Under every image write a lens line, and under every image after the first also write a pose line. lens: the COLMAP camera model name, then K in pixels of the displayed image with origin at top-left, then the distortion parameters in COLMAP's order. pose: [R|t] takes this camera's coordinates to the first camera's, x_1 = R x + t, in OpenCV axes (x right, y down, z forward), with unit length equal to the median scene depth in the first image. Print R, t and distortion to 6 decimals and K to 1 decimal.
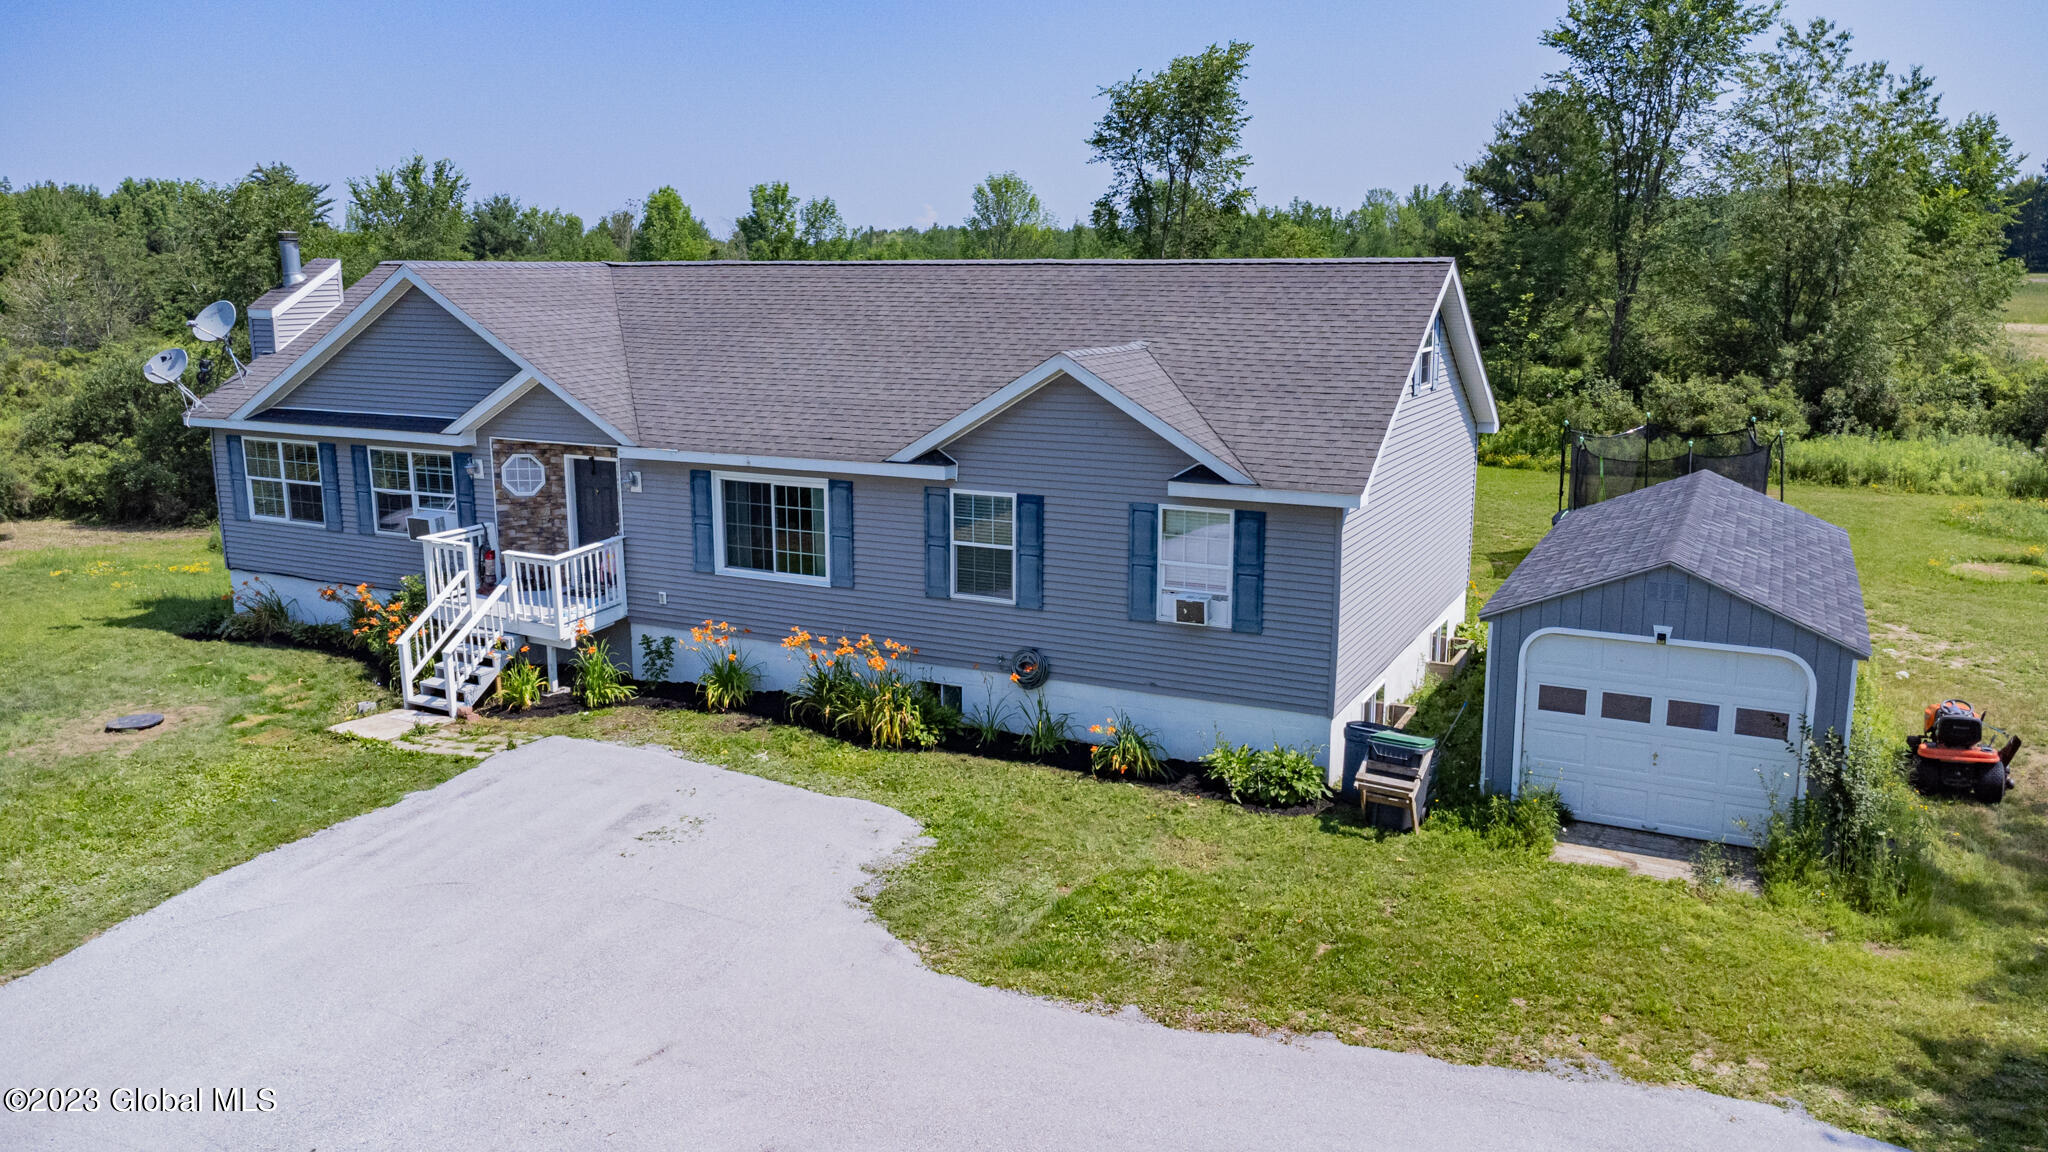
lens RADIAL K [[1474.6, 0, 1026.8], [0, 1474.6, 549.0], [0, 0, 1]] dist [0.036536, -0.041488]
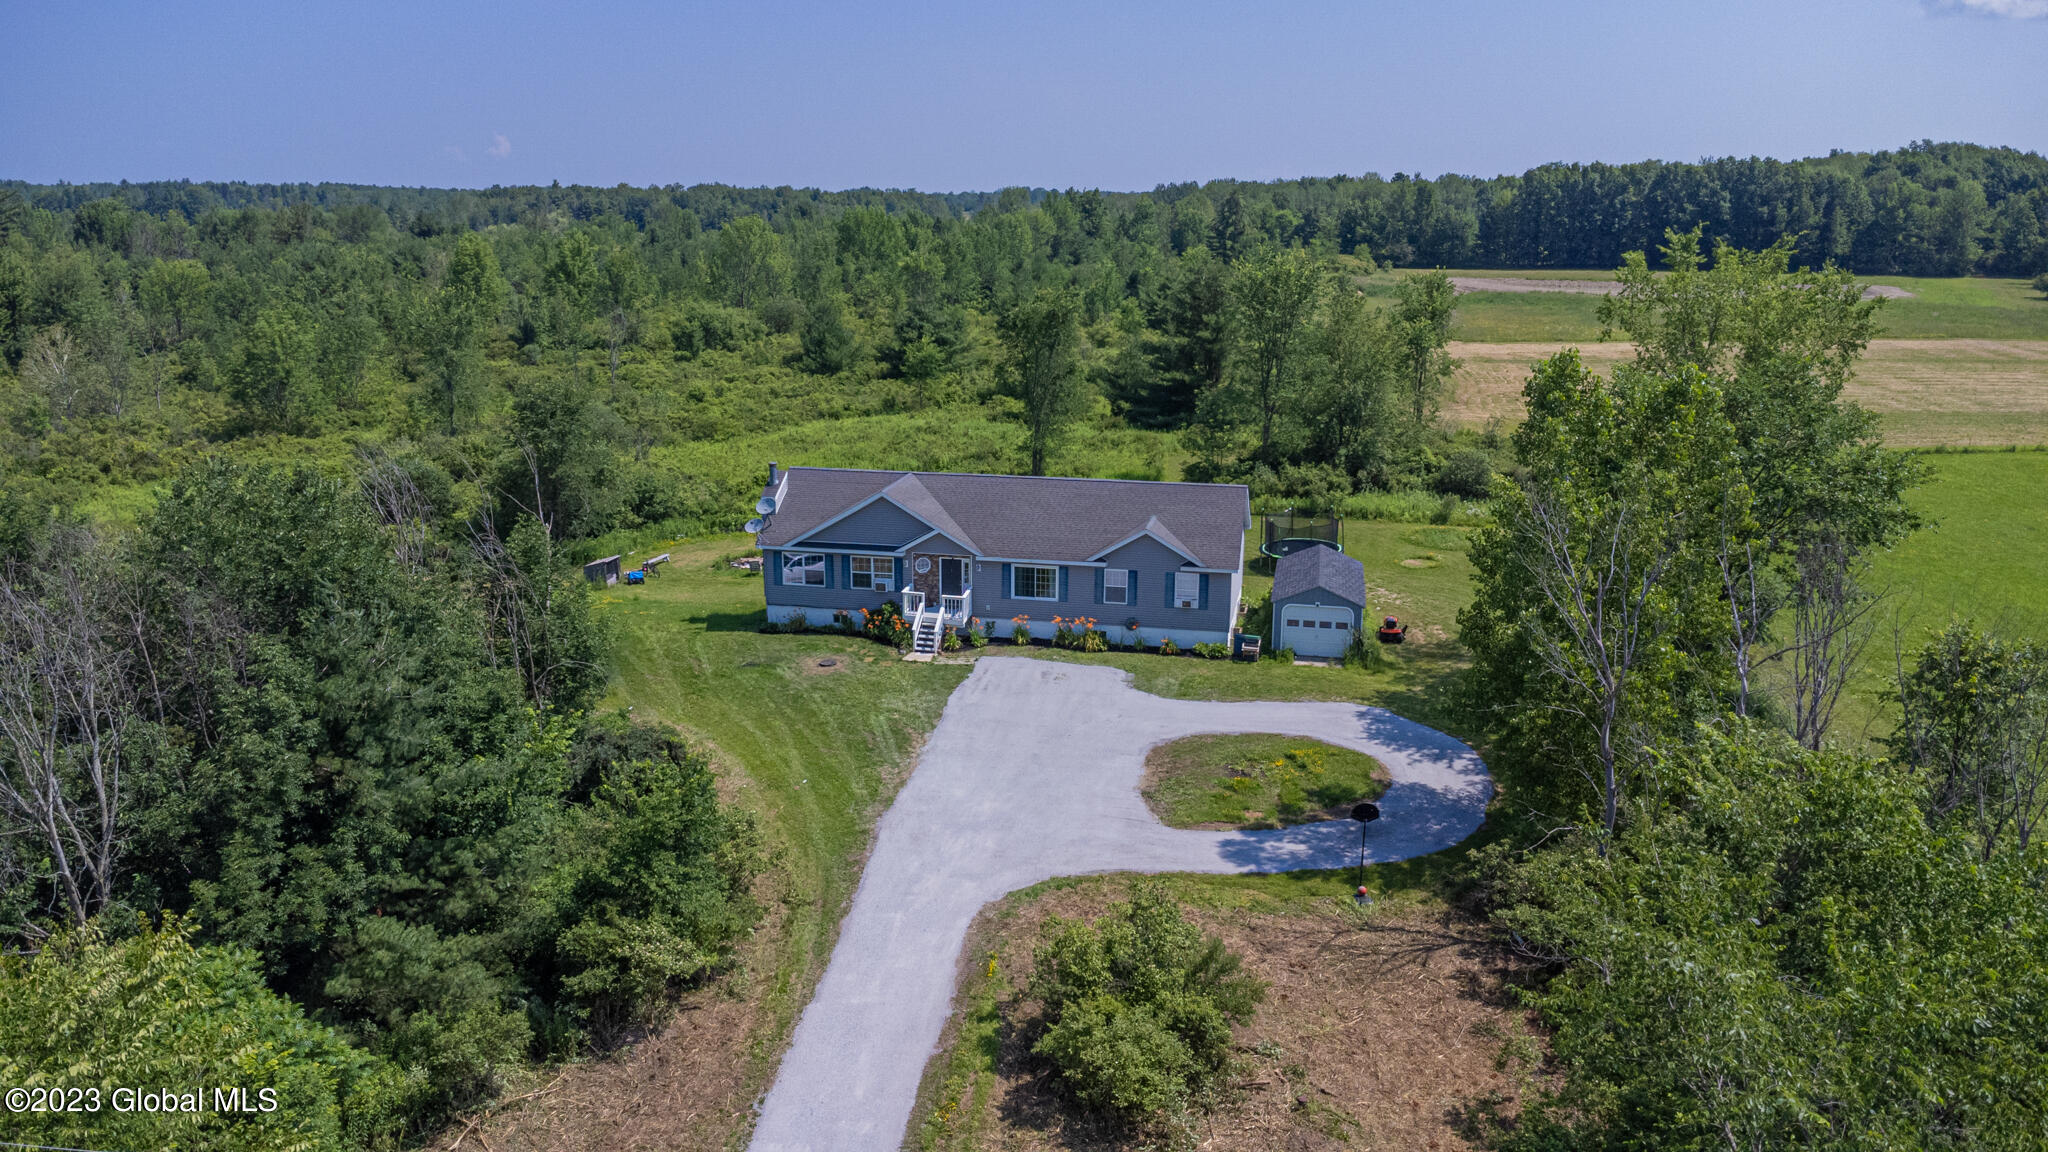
lens RADIAL K [[1474.6, 0, 1026.8], [0, 1474.6, 549.0], [0, 0, 1]] dist [0.036536, -0.041488]
pose [[0.964731, -0.053270, 0.257792, -0.940118], [0.042724, 0.998011, 0.046345, -0.217667], [-0.259749, -0.033697, 0.965088, -1.834712]]
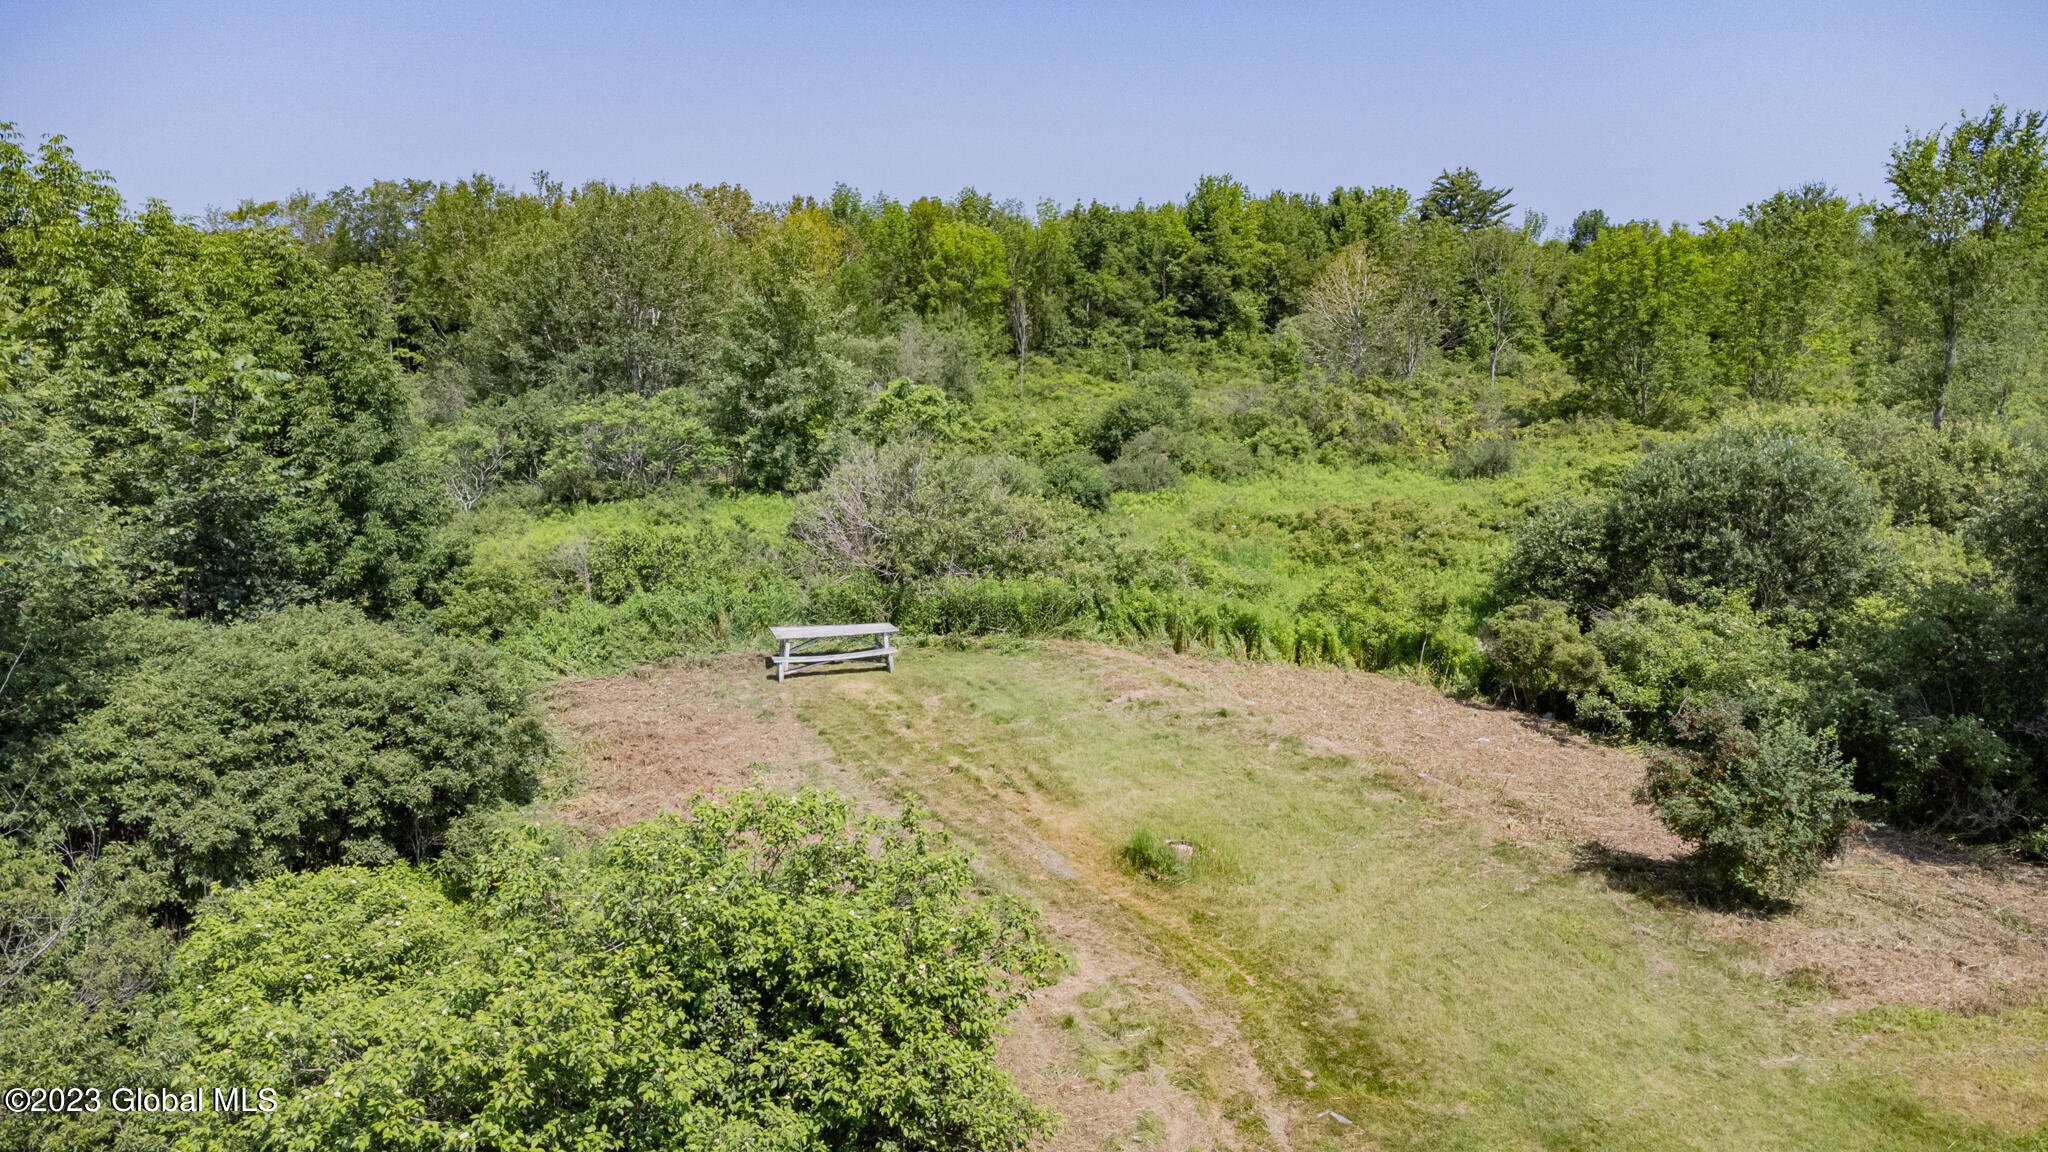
lens RADIAL K [[1474.6, 0, 1026.8], [0, 1474.6, 549.0], [0, 0, 1]] dist [0.036536, -0.041488]
pose [[0.777037, 0.120548, -0.617804, -1.165861], [-0.124370, 0.991544, 0.037048, -0.193778], [0.617046, 0.048048, 0.785459, 1.001809]]
